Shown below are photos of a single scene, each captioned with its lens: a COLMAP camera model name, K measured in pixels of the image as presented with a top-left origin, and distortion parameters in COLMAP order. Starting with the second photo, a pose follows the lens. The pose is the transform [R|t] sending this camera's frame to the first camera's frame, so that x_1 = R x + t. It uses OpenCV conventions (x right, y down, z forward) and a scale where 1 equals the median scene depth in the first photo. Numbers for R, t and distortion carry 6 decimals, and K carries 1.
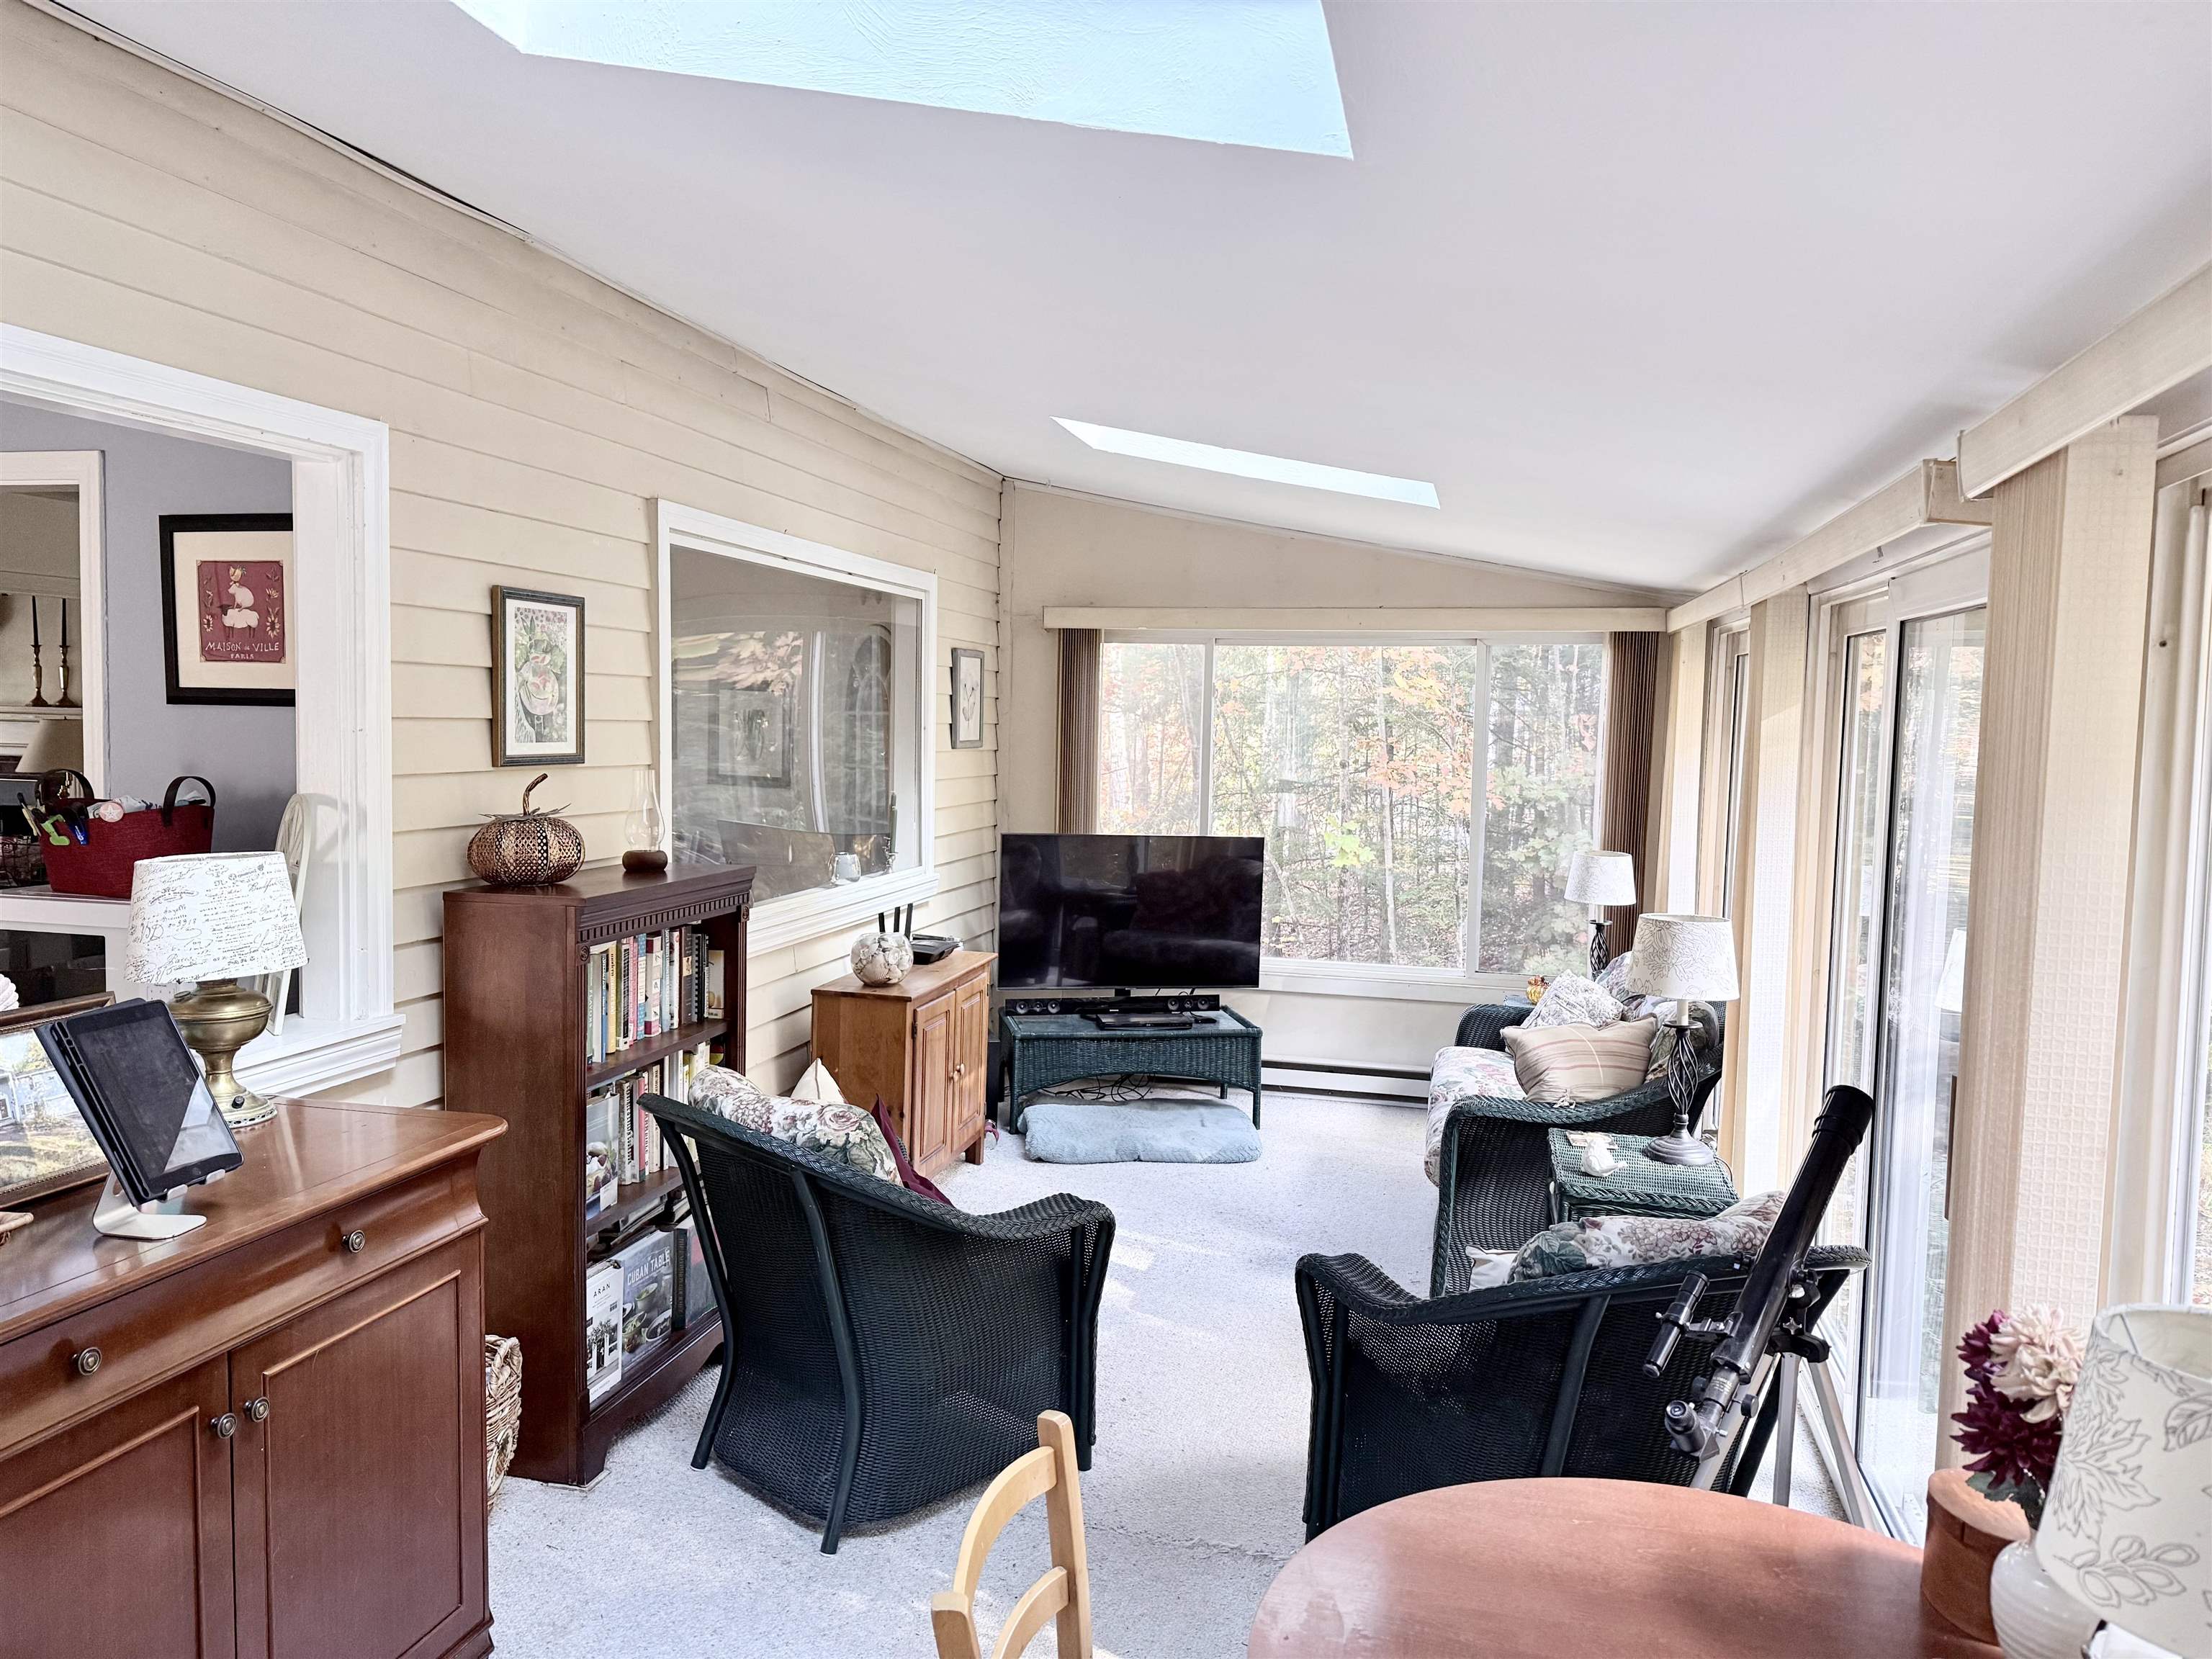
lens RADIAL K [[1532.3, 0, 1106.0], [0, 1532.3, 829.5], [0, 0, 1]] dist [0.118259, -0.132236]
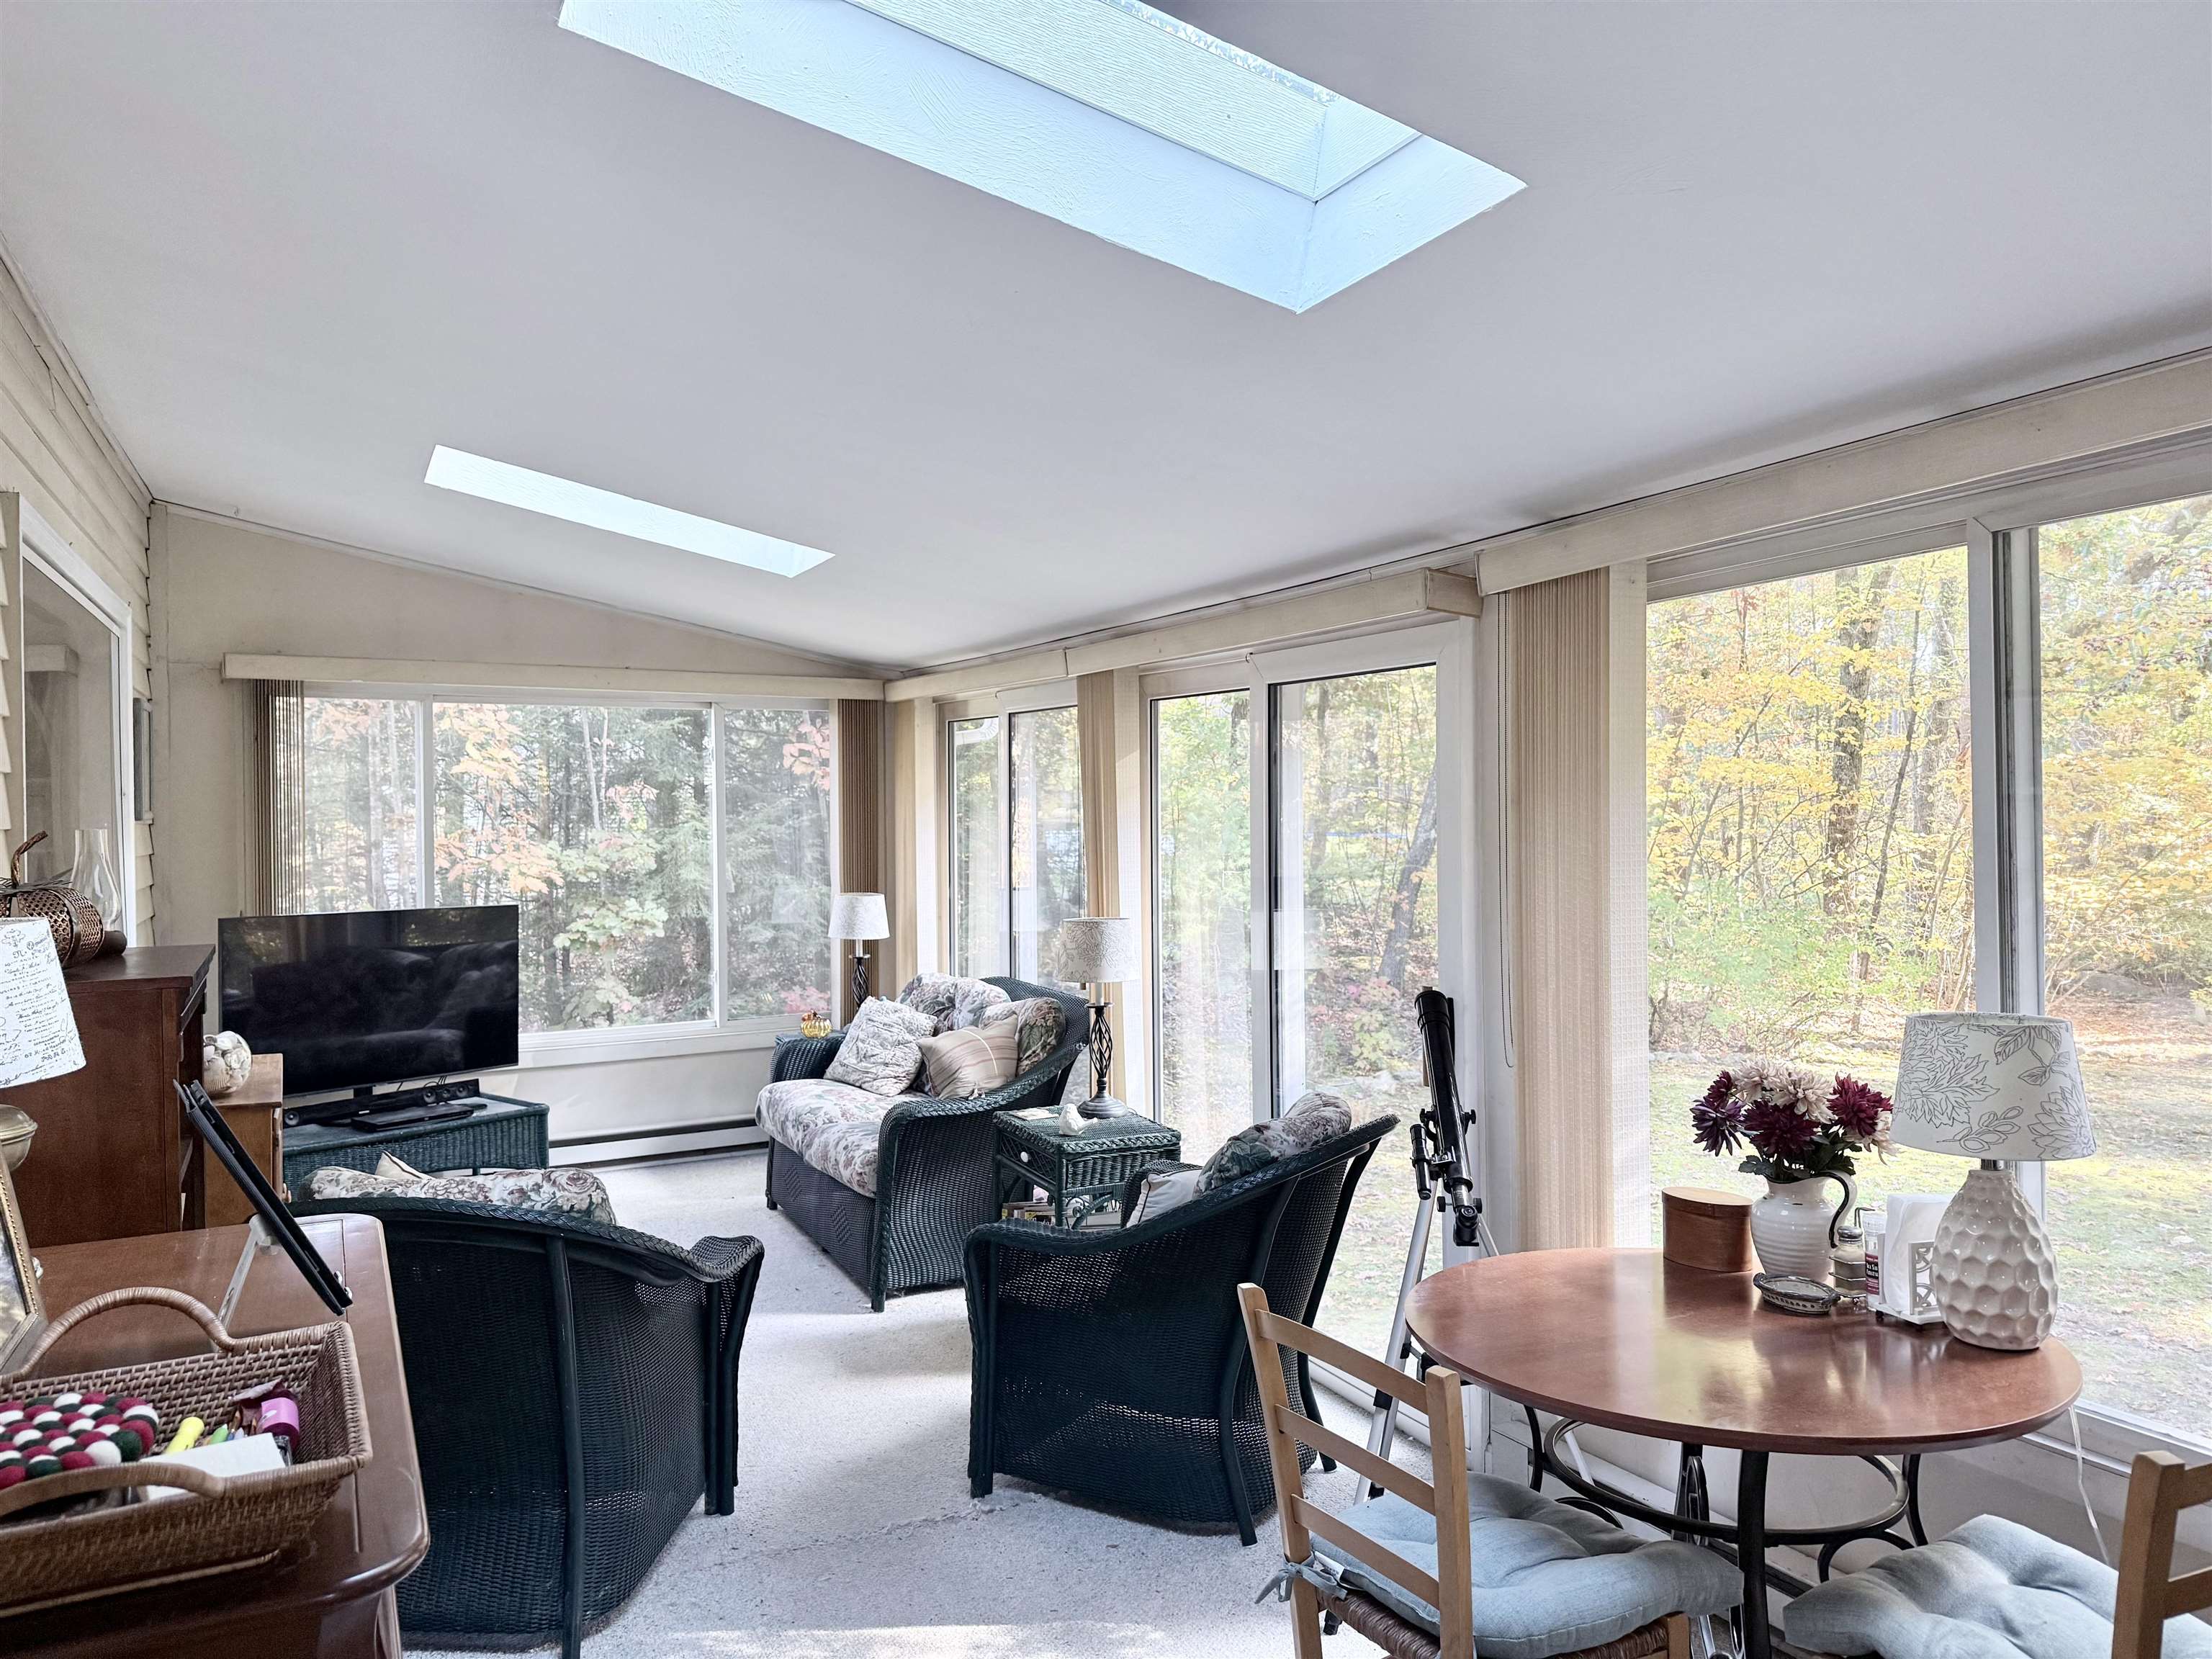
lens RADIAL K [[1532.3, 0, 1106.0], [0, 1532.3, 829.5], [0, 0, 1]] dist [0.118259, -0.132236]
pose [[0.758209, -0.034540, 0.651096, -0.247357], [0.070512, 0.997083, -0.029217, 0.012515], [-0.648187, 0.068063, 0.758433, 0.033670]]
